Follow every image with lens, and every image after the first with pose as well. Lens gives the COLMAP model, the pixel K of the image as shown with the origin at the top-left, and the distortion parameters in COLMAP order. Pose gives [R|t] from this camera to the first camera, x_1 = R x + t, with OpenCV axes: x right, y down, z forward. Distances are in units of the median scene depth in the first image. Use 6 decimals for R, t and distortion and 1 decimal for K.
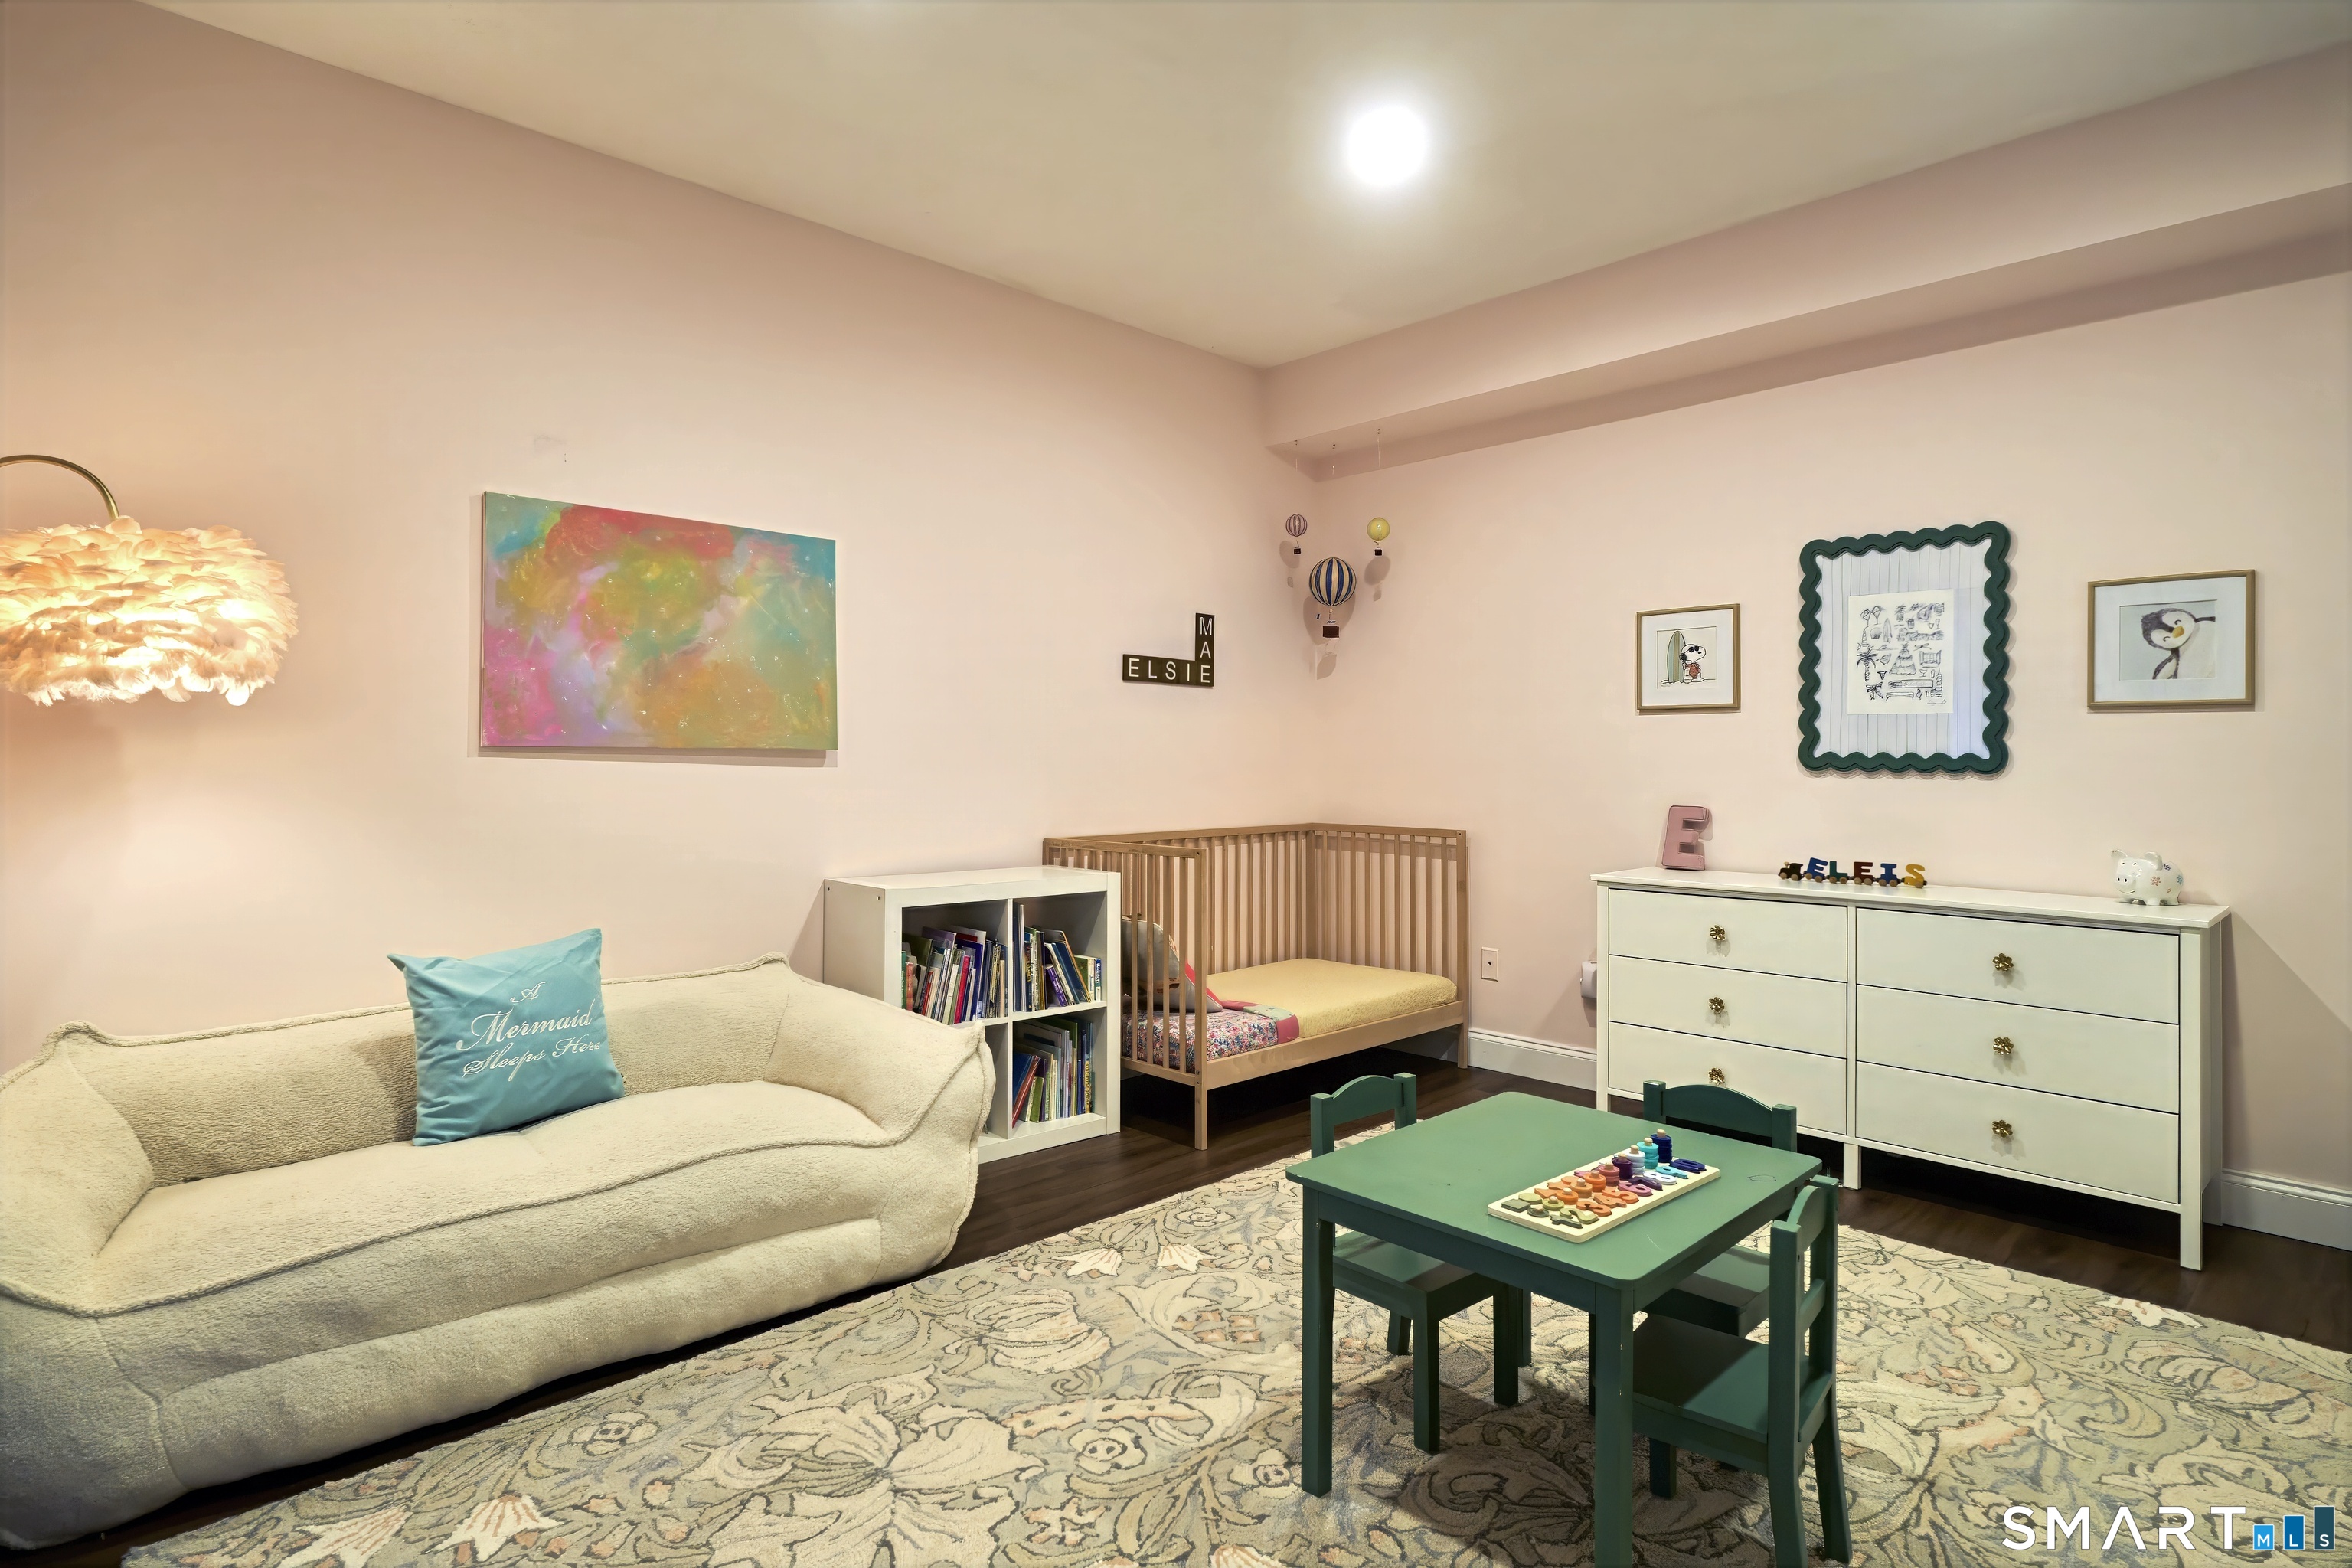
lens RADIAL K [[1233.3, 0, 1175.5], [0, 1233.3, 763.0], [0, 0, 1]] dist [-0.001894, 0.000803]
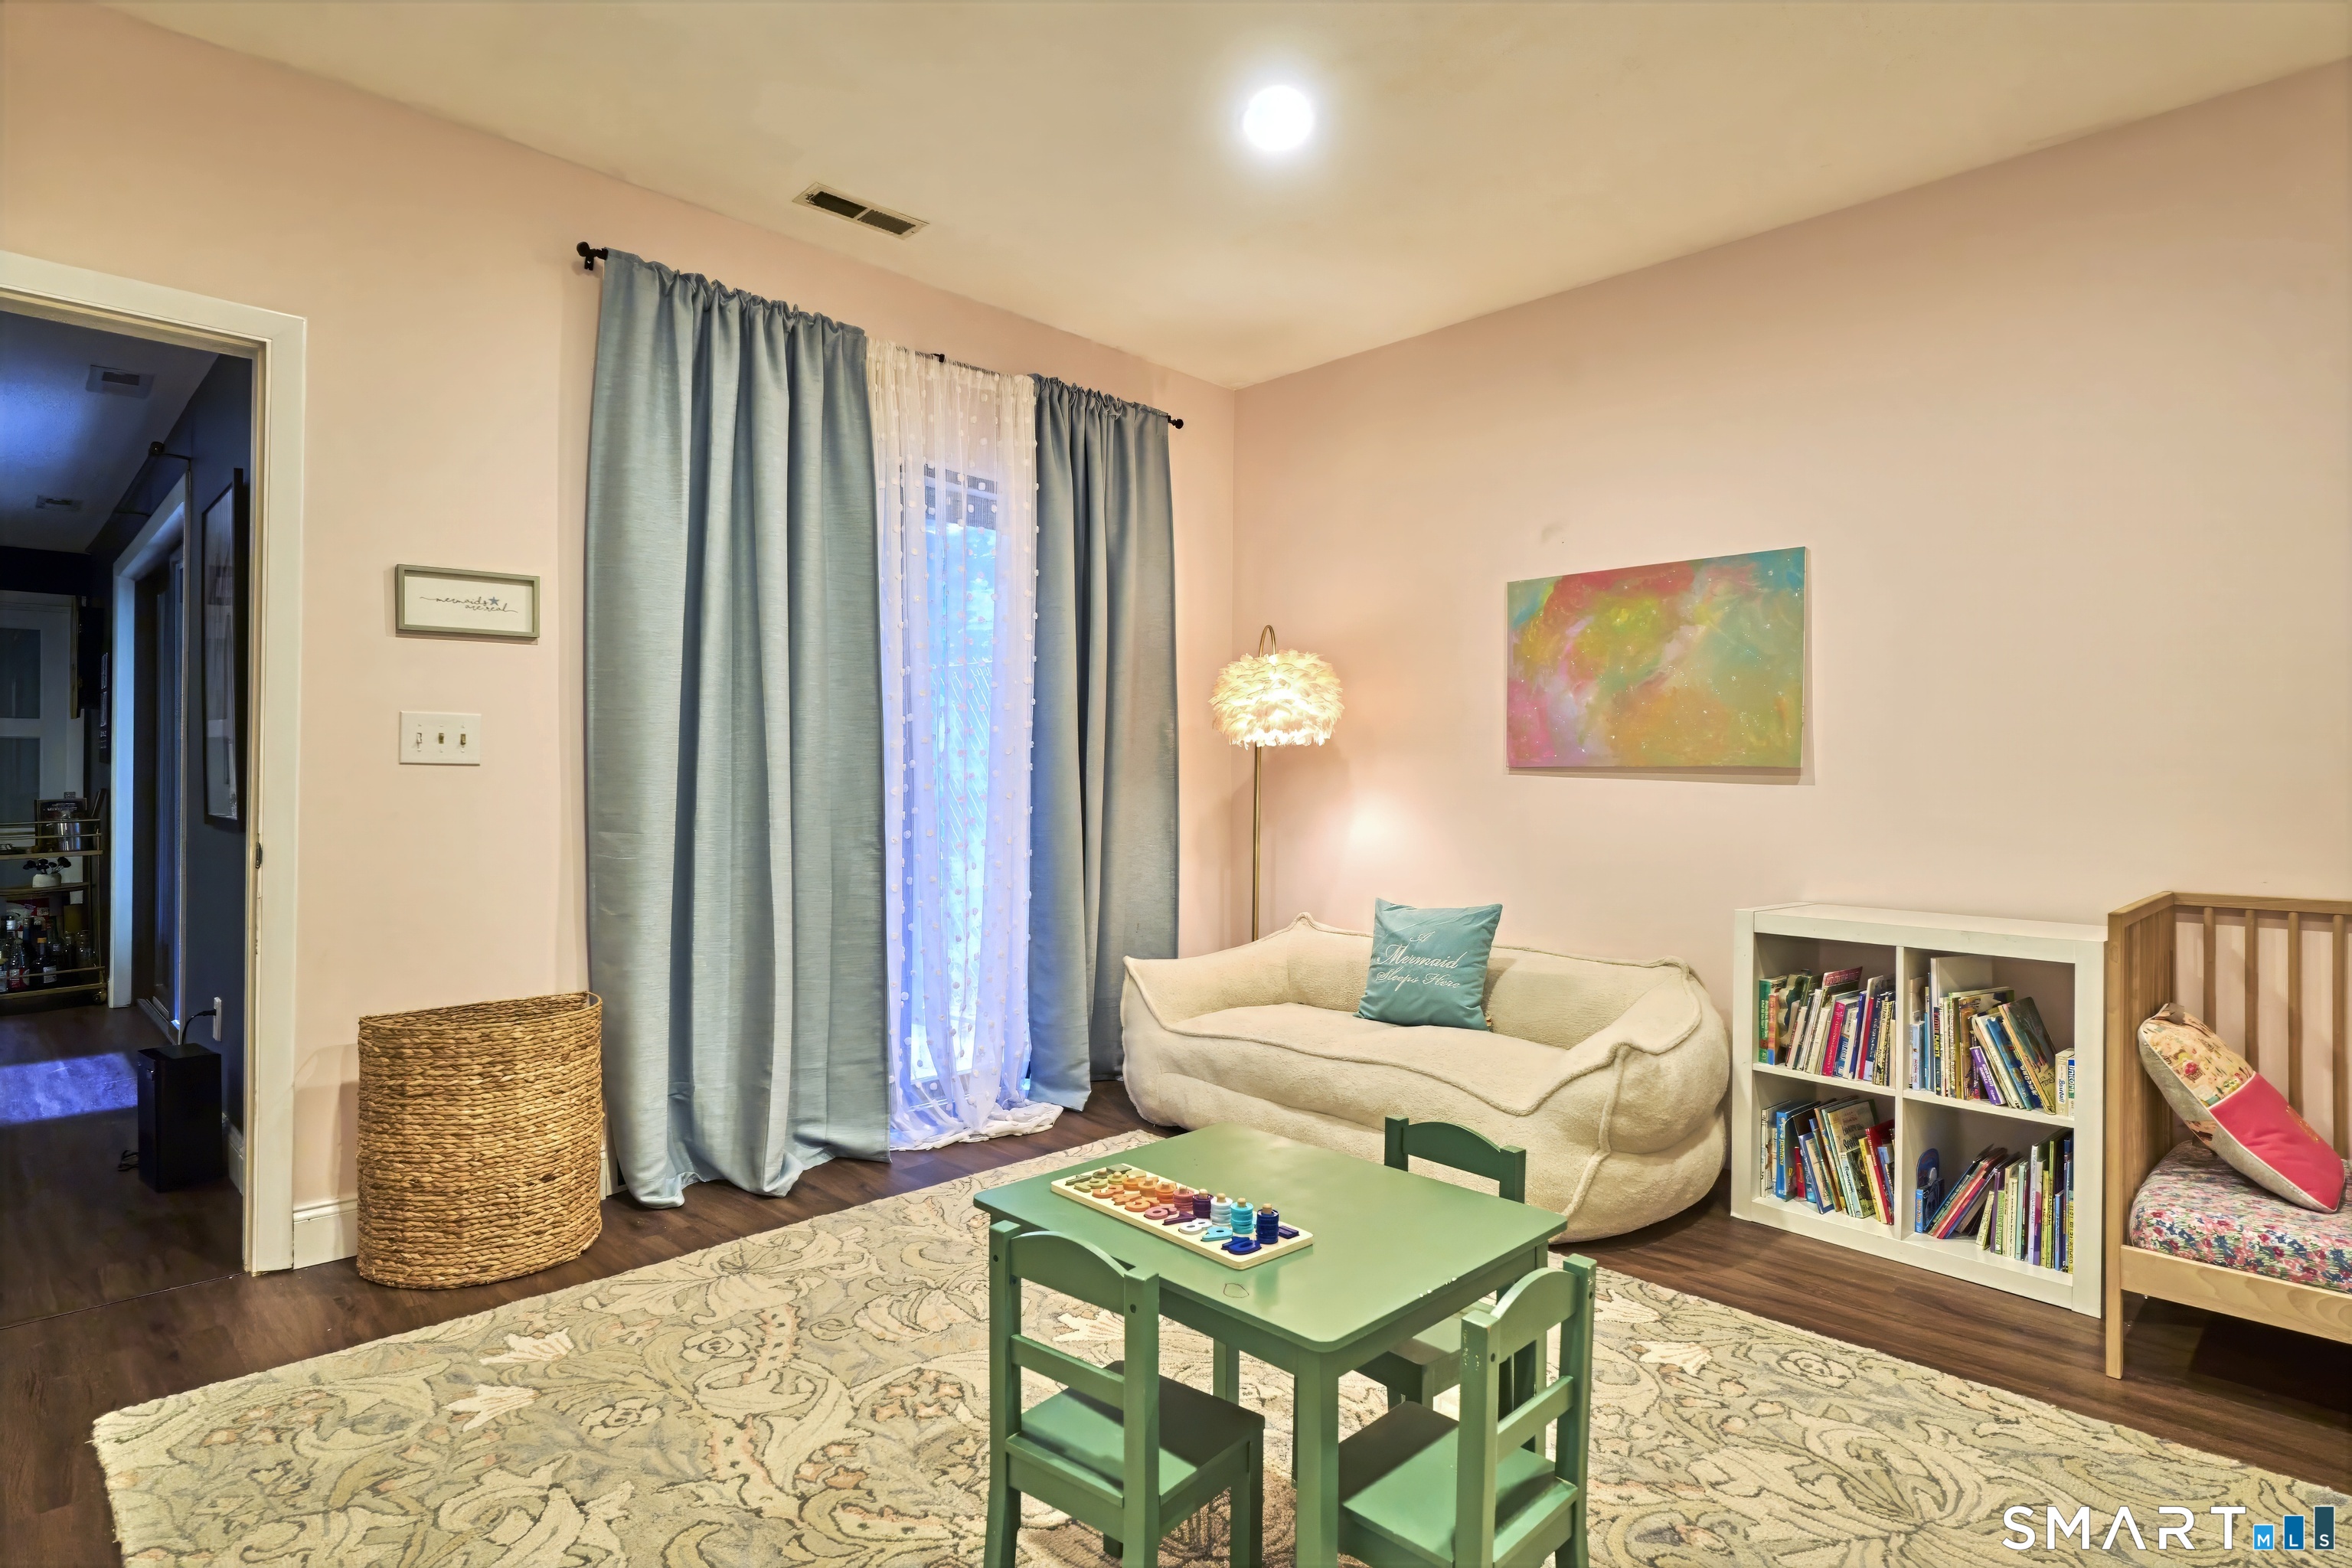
lens RADIAL K [[1233.3, 0, 1175.5], [0, 1233.3, 786.0], [0, 0, 1]] dist [-0.001894, 0.000803]
pose [[0.013772, 0.002694, -0.999902, 0.746825], [-0.009562, 0.999951, 0.002563, 0.007088], [0.999859, 0.009525, 0.013797, 0.559607]]
